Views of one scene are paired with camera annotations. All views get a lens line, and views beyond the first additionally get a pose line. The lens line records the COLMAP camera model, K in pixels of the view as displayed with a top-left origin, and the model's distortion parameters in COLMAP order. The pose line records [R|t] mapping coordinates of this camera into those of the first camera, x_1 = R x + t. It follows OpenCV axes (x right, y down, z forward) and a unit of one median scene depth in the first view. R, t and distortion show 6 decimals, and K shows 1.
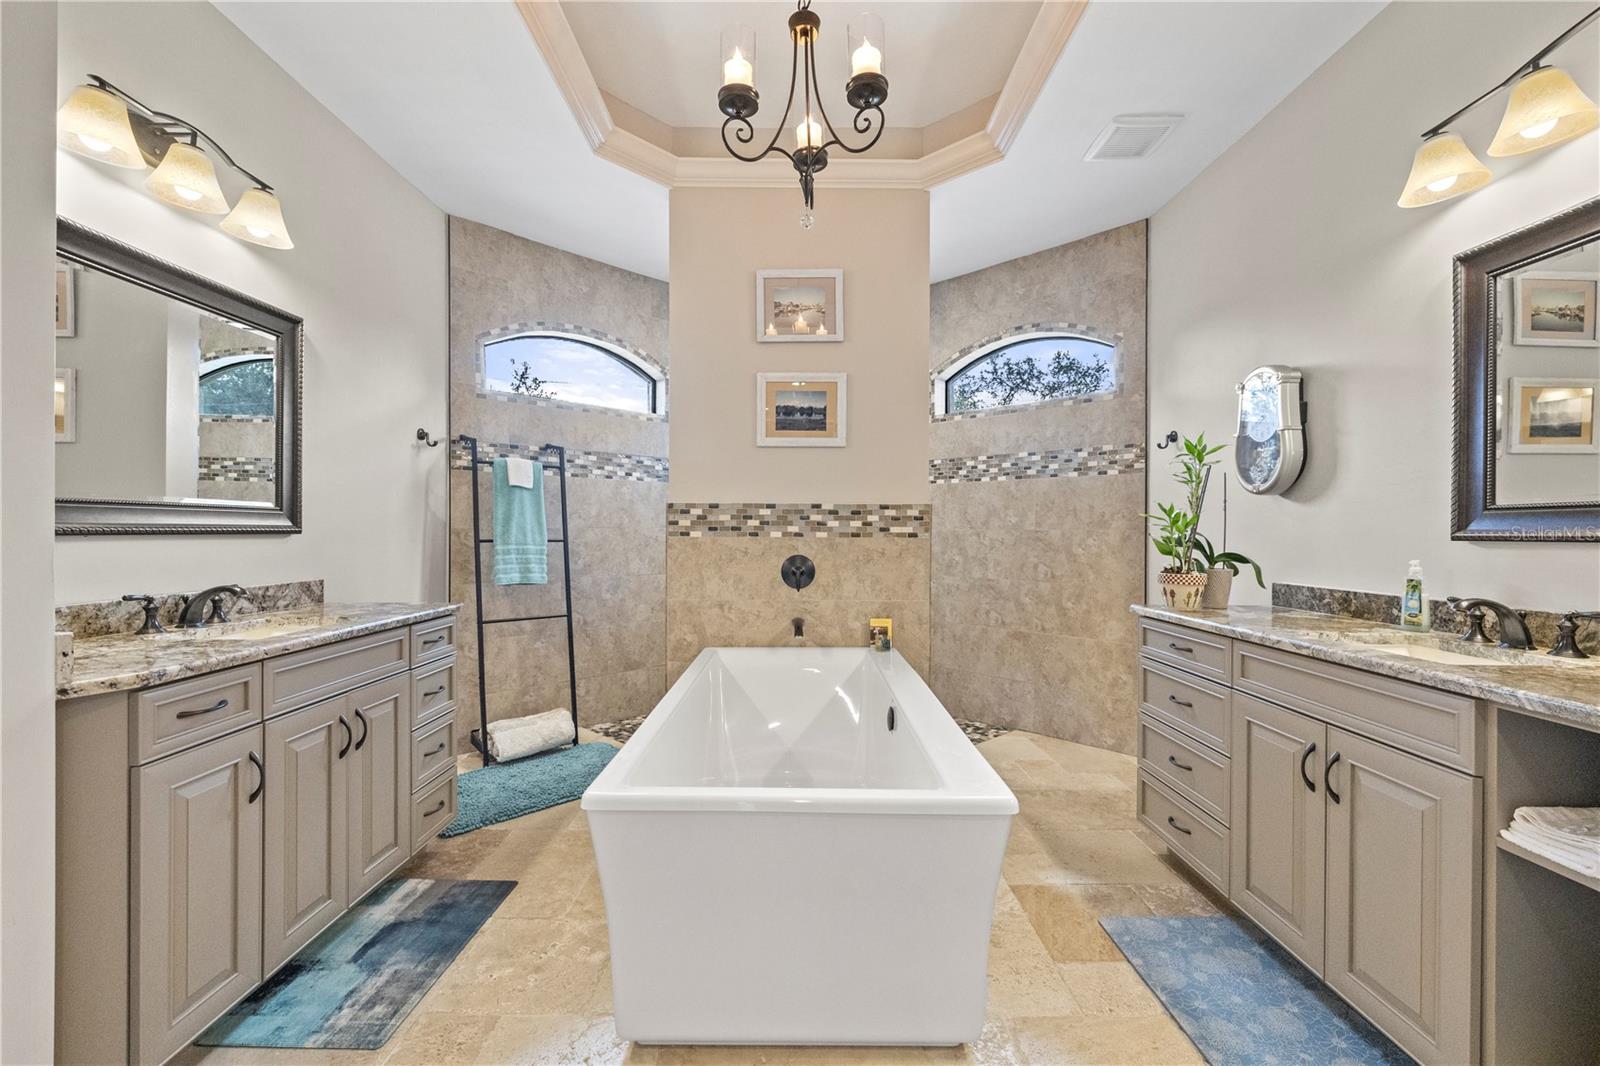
lens RADIAL K [[671.3, 0, 783.9], [0, 671.3, 530.8], [0, 0, 1]] dist [0.002362, 0.000031]
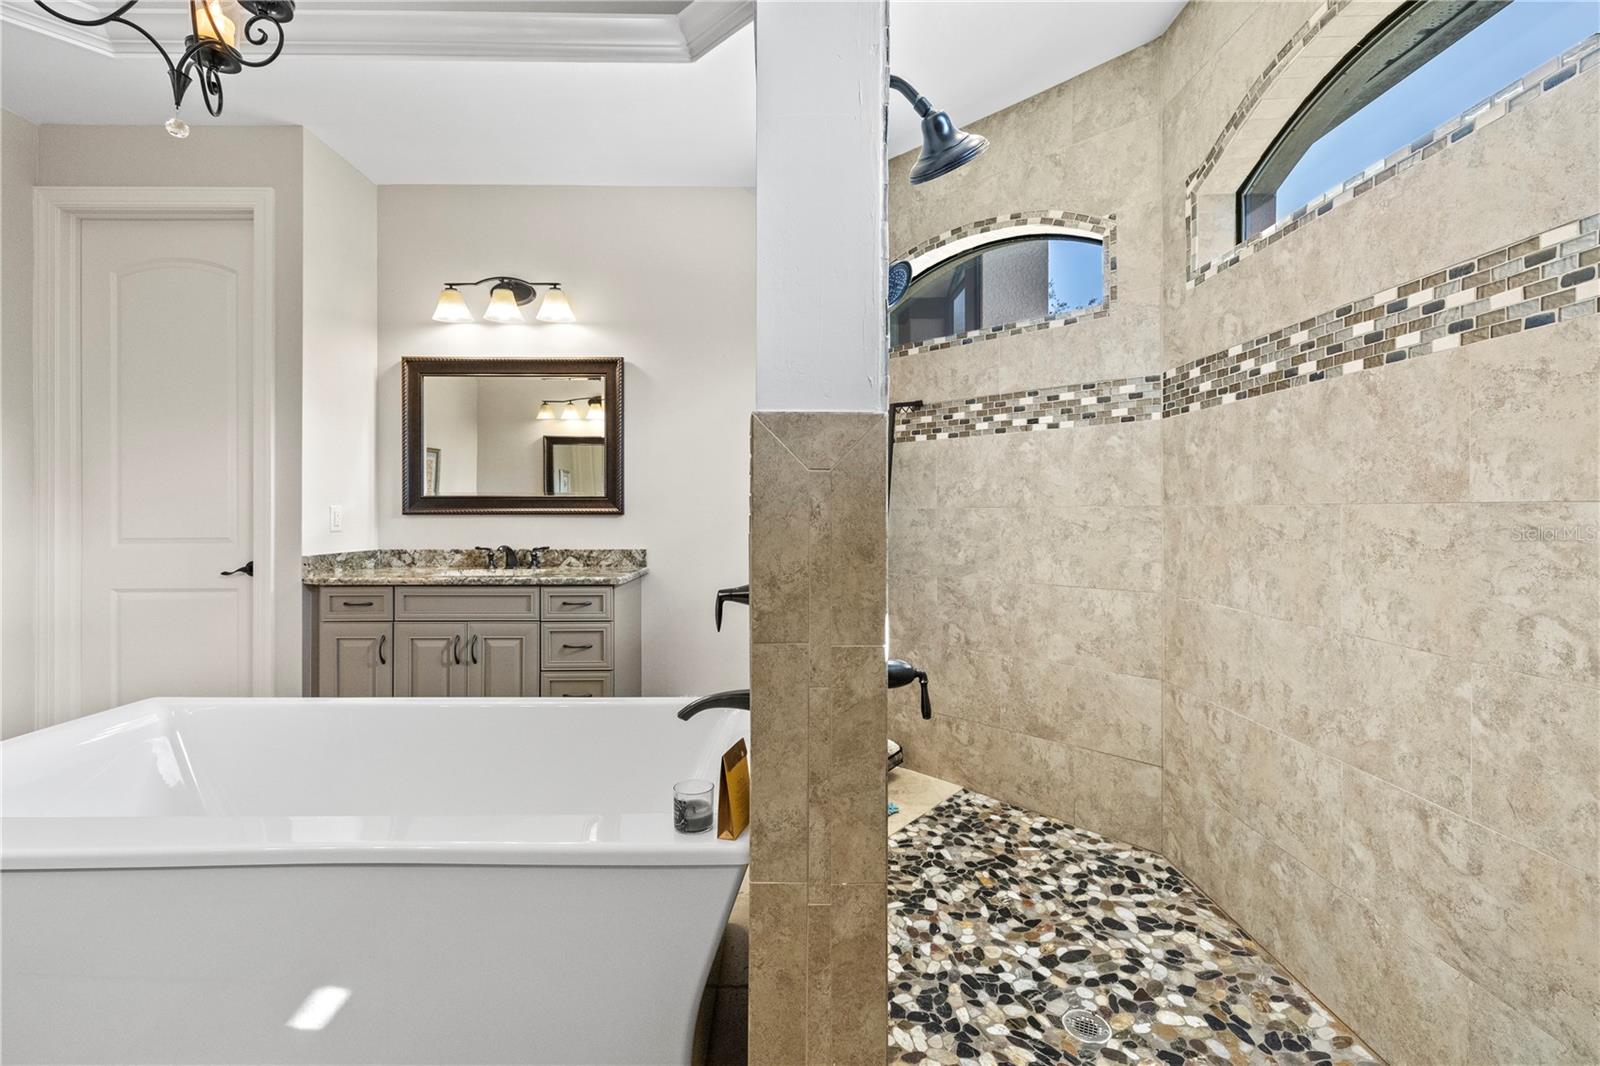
lens RADIAL K [[671.3, 0, 786.7], [0, 671.3, 508.5], [0, 0, 1]] dist [0.002362, 0.000031]
pose [[0.034095, -0.006092, -0.999400, 0.505608], [0.000767, 0.999981, -0.006070, 0.000779], [0.999418, -0.000559, 0.034099, 0.980229]]
